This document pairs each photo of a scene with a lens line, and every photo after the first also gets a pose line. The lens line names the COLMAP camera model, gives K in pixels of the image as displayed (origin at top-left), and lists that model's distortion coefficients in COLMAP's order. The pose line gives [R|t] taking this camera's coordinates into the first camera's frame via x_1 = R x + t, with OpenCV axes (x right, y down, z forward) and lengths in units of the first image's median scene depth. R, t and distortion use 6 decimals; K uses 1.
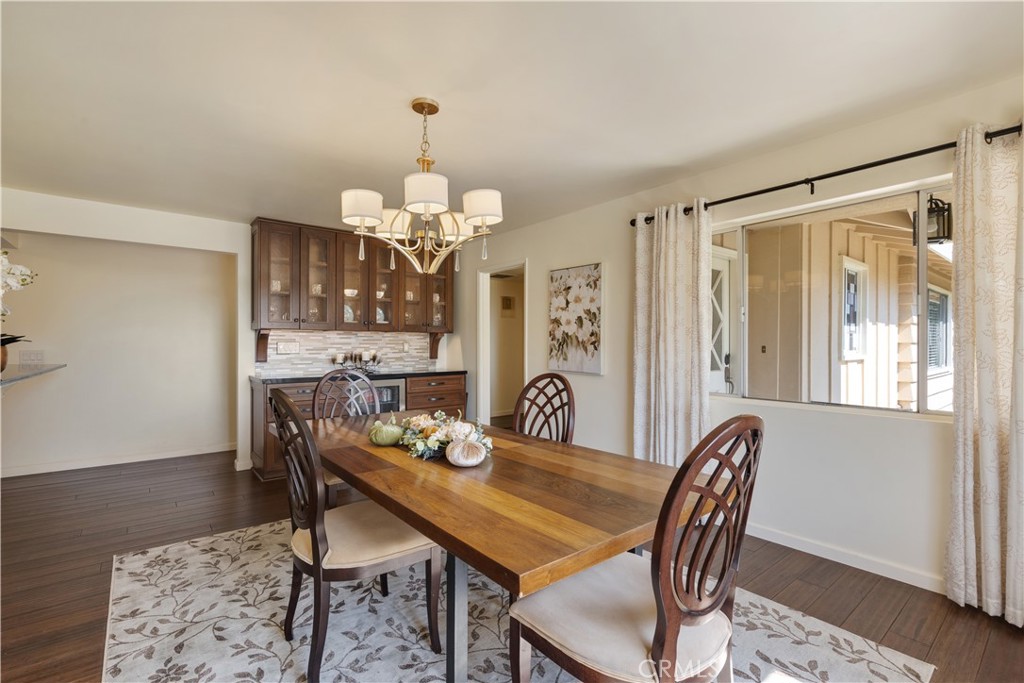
lens RADIAL K [[462.1, 0, 511.0], [0, 462.1, 340.5], [0, 0, 1]] dist [-0.000043, -0.000392]
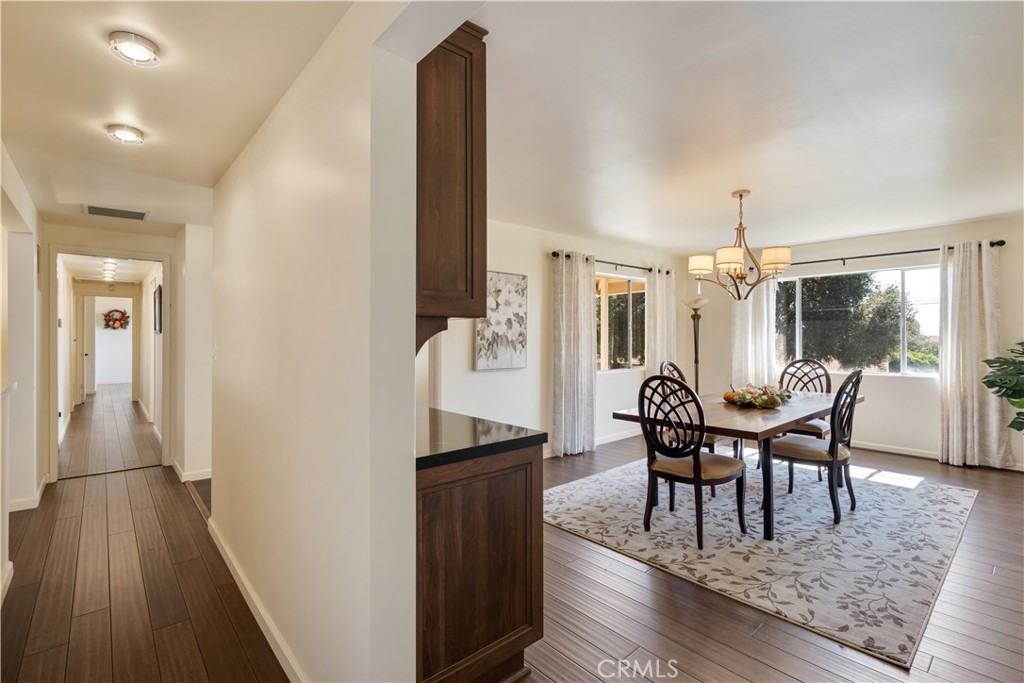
lens RADIAL K [[462.1, 0, 511.0], [0, 462.1, 340.5], [0, 0, 1]] dist [-0.000043, -0.000392]
pose [[-0.033191, -0.013724, 0.999355, -0.999328], [-0.006692, 0.999886, 0.013509, -0.014261], [-0.999427, -0.006240, -0.033279, 1.063950]]
